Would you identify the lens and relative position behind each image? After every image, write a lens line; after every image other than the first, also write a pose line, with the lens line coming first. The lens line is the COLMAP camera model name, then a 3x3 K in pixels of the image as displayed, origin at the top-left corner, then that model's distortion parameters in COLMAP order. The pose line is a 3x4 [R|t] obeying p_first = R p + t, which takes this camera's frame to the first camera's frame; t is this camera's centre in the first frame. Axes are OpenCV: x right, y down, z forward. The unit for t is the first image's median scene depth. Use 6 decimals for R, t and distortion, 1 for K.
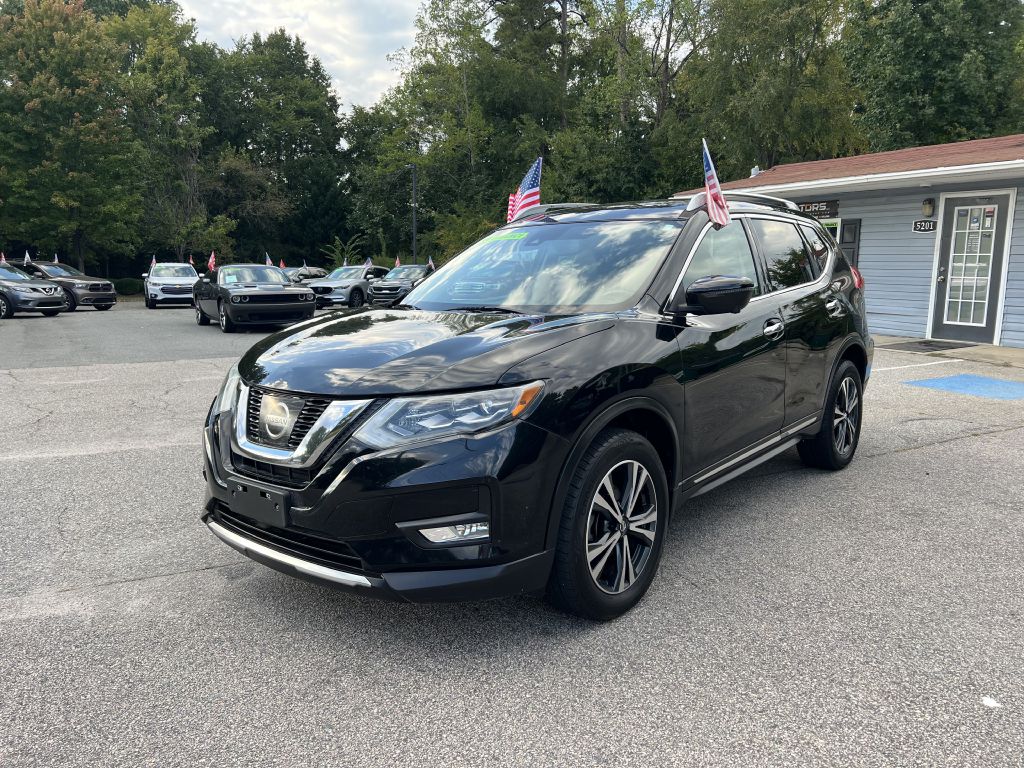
lens RADIAL K [[772.4, 0, 503.1], [0, 772.4, 383.0], [0, 0, 1]] dist [0.041735, -0.039299]
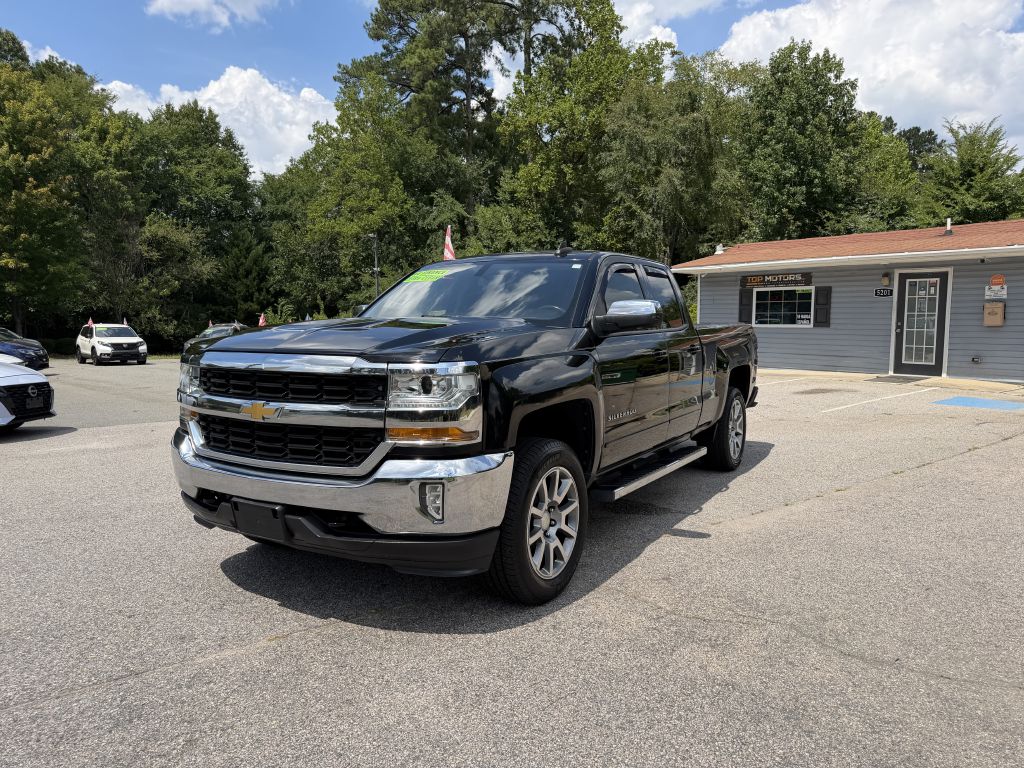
lens RADIAL K [[728.5, 0, 506.3], [0, 728.5, 380.7], [0, 0, 1]] dist [0.022831, -0.026084]
pose [[0.982287, -0.023799, 0.185865, -0.353478], [0.036317, 0.997274, -0.064237, 0.011960], [-0.183830, 0.069850, 0.980473, -0.130699]]
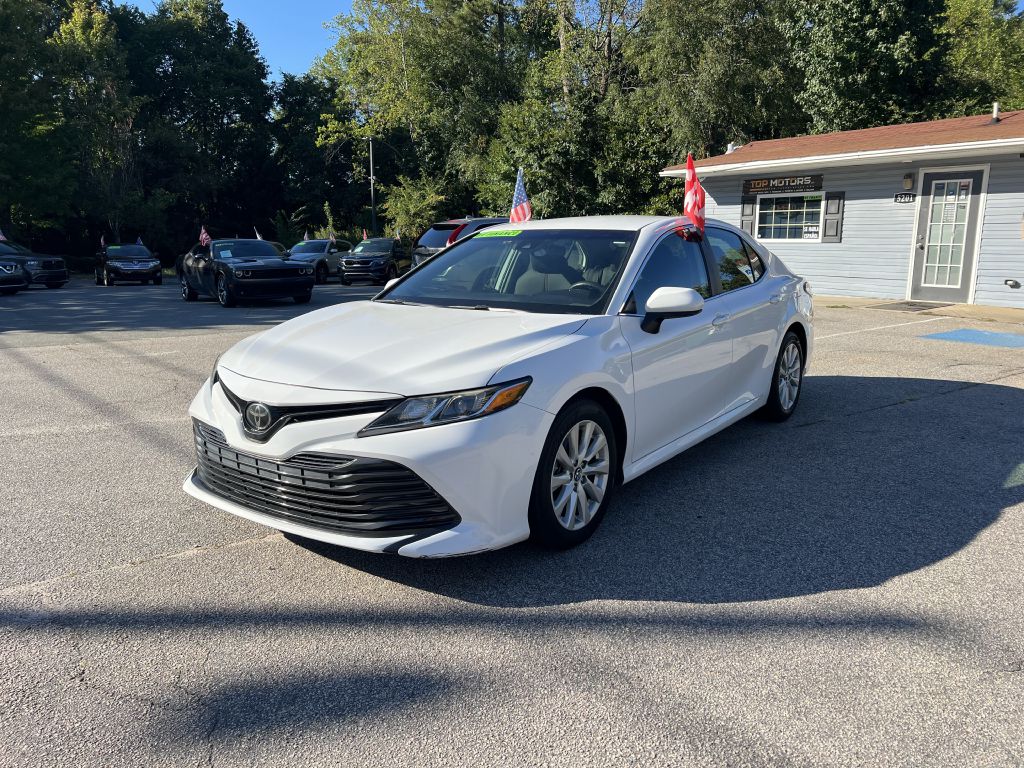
lens RADIAL K [[772.4, 0, 506.8], [0, 772.4, 383.2], [0, 0, 1]] dist [0.041735, -0.039299]
pose [[0.994338, -0.027993, 0.102508, -0.144419], [0.024467, 0.999070, 0.035503, 0.008875], [-0.103406, -0.032794, 0.994098, -0.055716]]
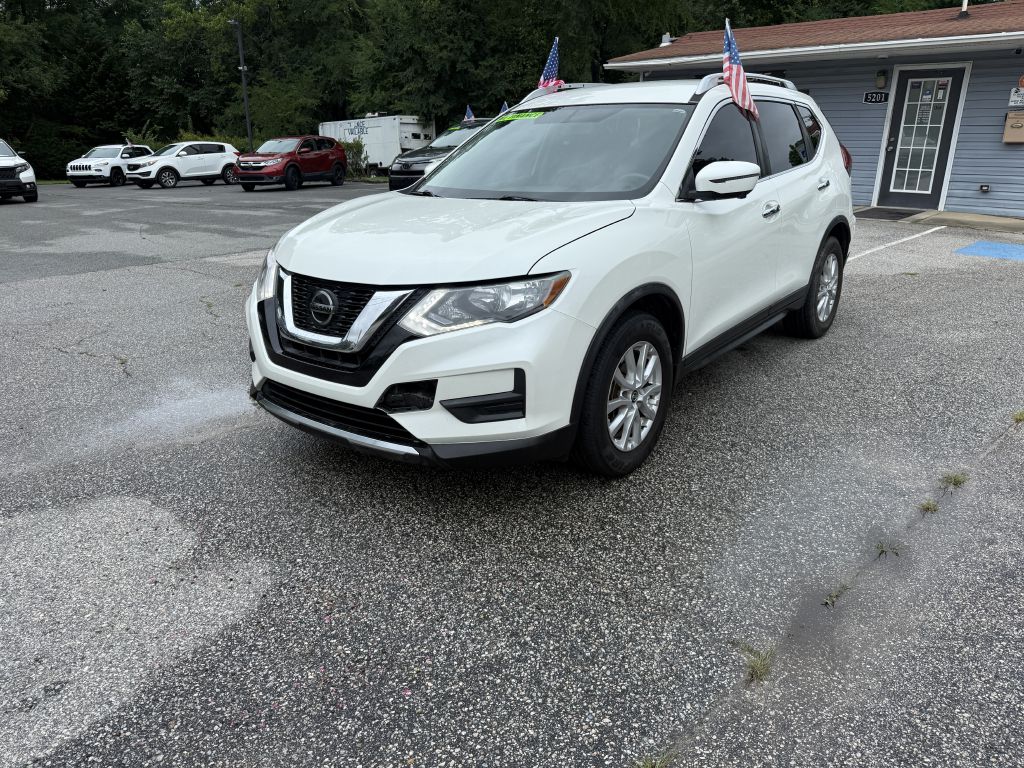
lens RADIAL K [[728.5, 0, 512.0], [0, 728.5, 384.7], [0, 0, 1]] dist [0.022831, -0.026084]
pose [[0.954833, -0.103674, 0.278469, -0.249908], [0.052907, 0.981501, 0.184002, -0.026874], [-0.292394, -0.160958, 0.942655, 0.140342]]
